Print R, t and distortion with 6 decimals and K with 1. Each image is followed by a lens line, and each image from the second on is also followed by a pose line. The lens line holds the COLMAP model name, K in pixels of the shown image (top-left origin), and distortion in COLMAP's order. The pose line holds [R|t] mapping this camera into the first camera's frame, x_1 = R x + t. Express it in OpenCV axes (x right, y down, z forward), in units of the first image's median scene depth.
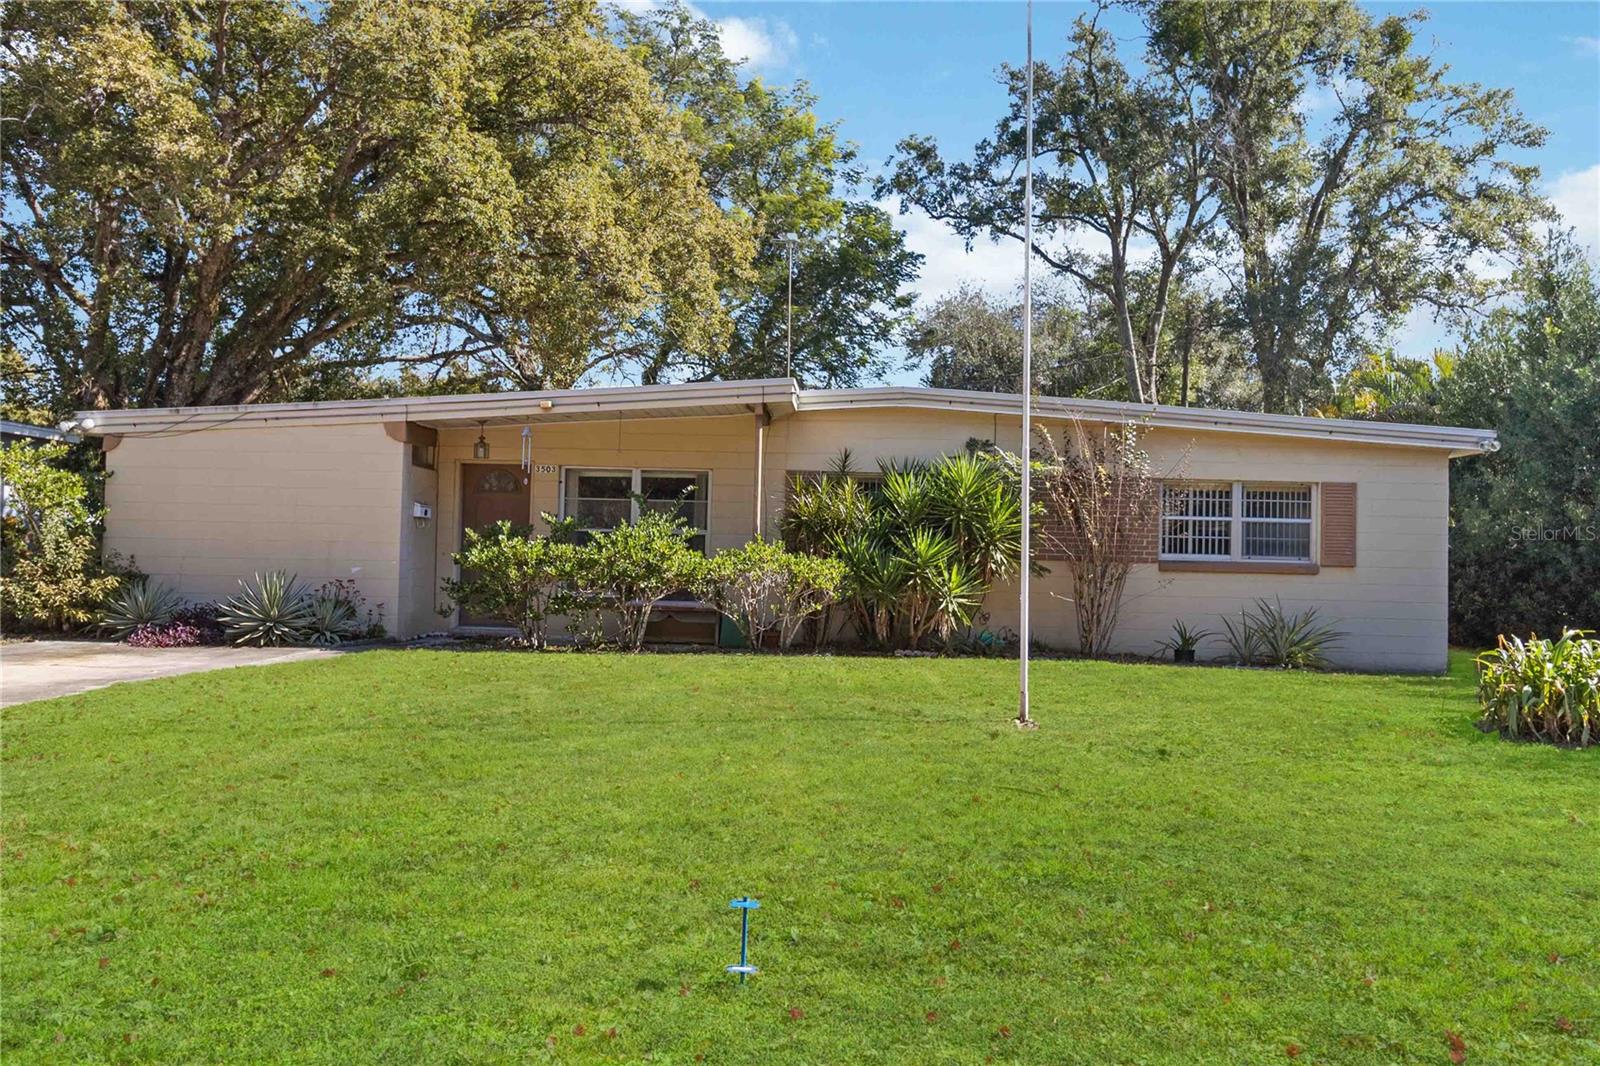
lens RADIAL K [[1286.5, 0, 806.1], [0, 1286.5, 531.1], [0, 0, 1]] dist [-0.004570, -0.000081]
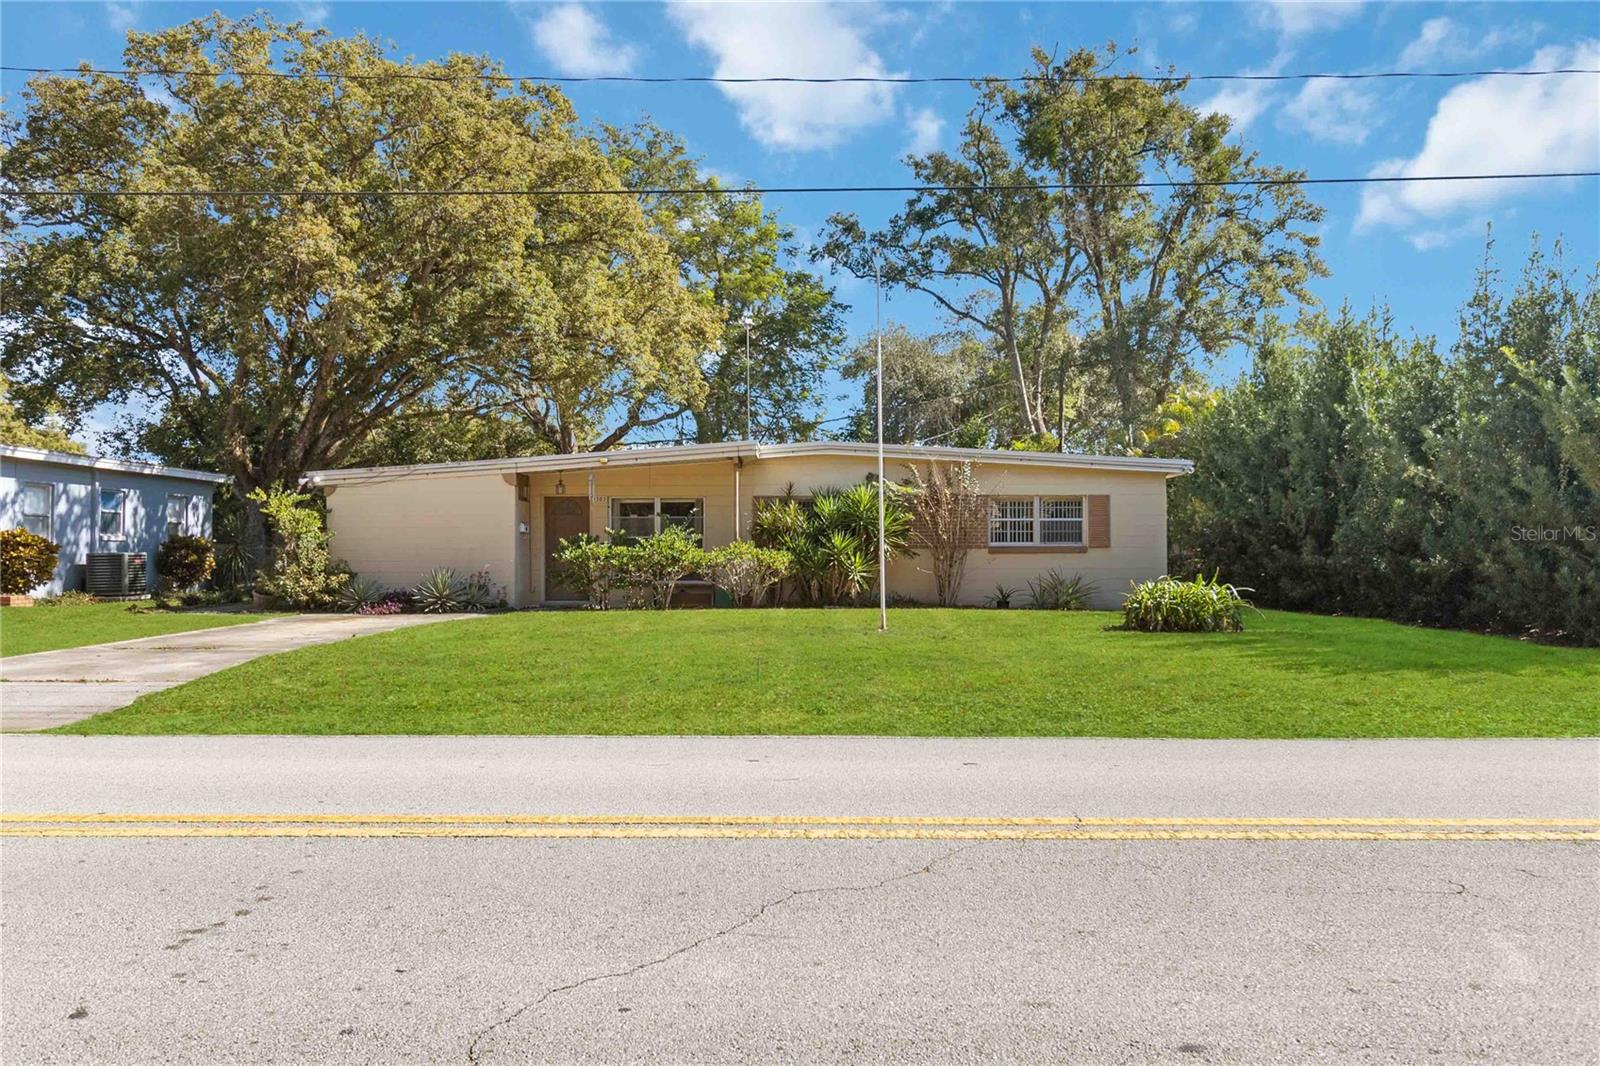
lens RADIAL K [[1286.5, 0, 790.7], [0, 1286.5, 536.7], [0, 0, 1]] dist [-0.004570, -0.000081]
pose [[0.999297, -0.027432, 0.025555, -0.010982], [0.027275, 0.999607, 0.006460, -0.006218], [-0.025722, -0.005759, 0.999653, -0.581109]]
